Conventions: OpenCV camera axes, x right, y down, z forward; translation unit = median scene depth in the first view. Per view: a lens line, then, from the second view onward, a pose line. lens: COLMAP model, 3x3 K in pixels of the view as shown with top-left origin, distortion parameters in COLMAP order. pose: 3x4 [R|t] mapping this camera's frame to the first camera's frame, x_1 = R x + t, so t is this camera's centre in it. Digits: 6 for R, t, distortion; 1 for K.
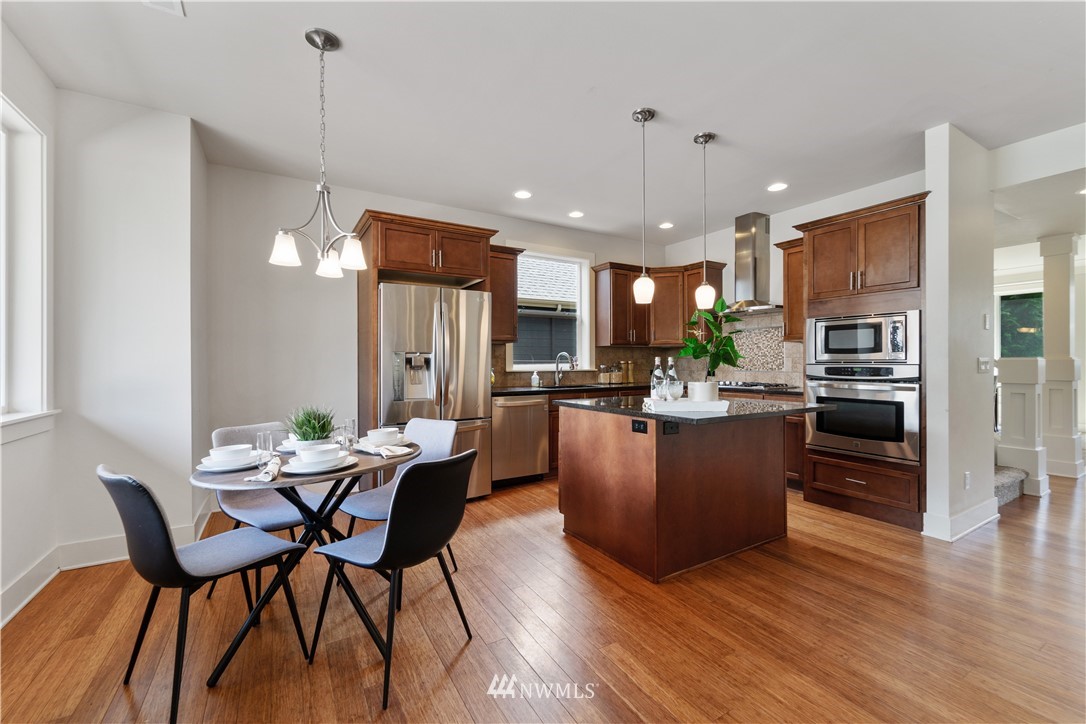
lens RADIAL K [[443.7, 0, 543.8], [0, 443.7, 361.5], [0, 0, 1]] dist [0.004279, 0.000381]
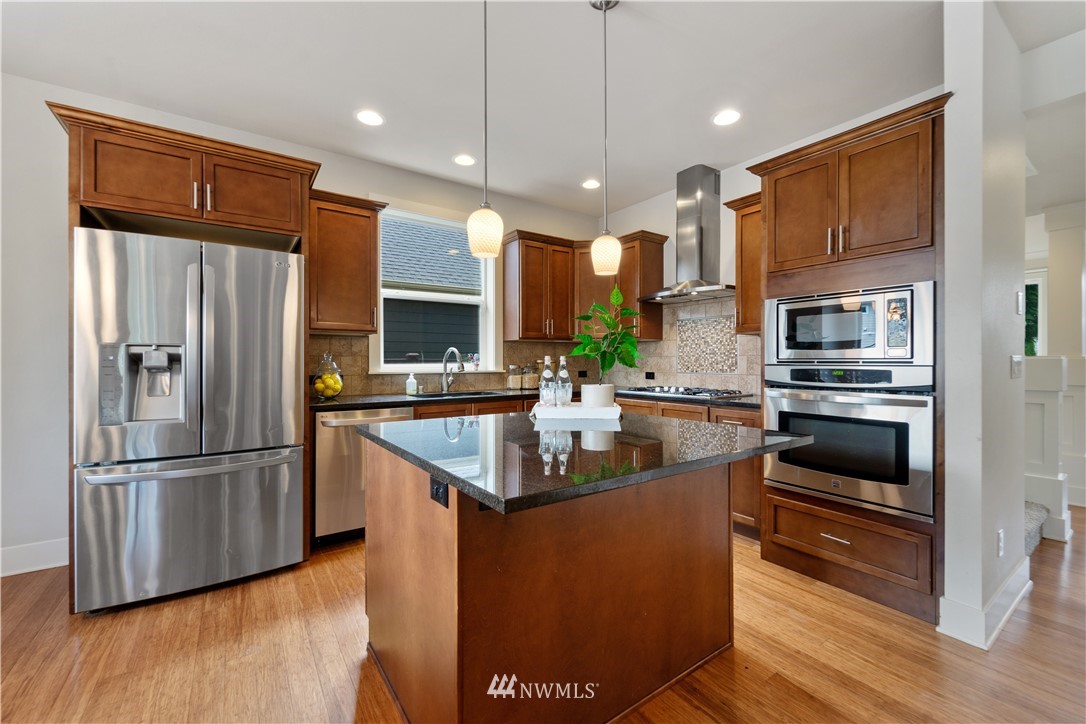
lens RADIAL K [[443.7, 0, 543.8], [0, 443.7, 361.2], [0, 0, 1]] dist [0.004279, 0.000381]
pose [[0.997715, 0.001421, 0.067547, 0.196572], [-0.001540, 0.999997, 0.001718, -0.000088], [-0.067544, -0.001819, 0.997715, 0.326826]]
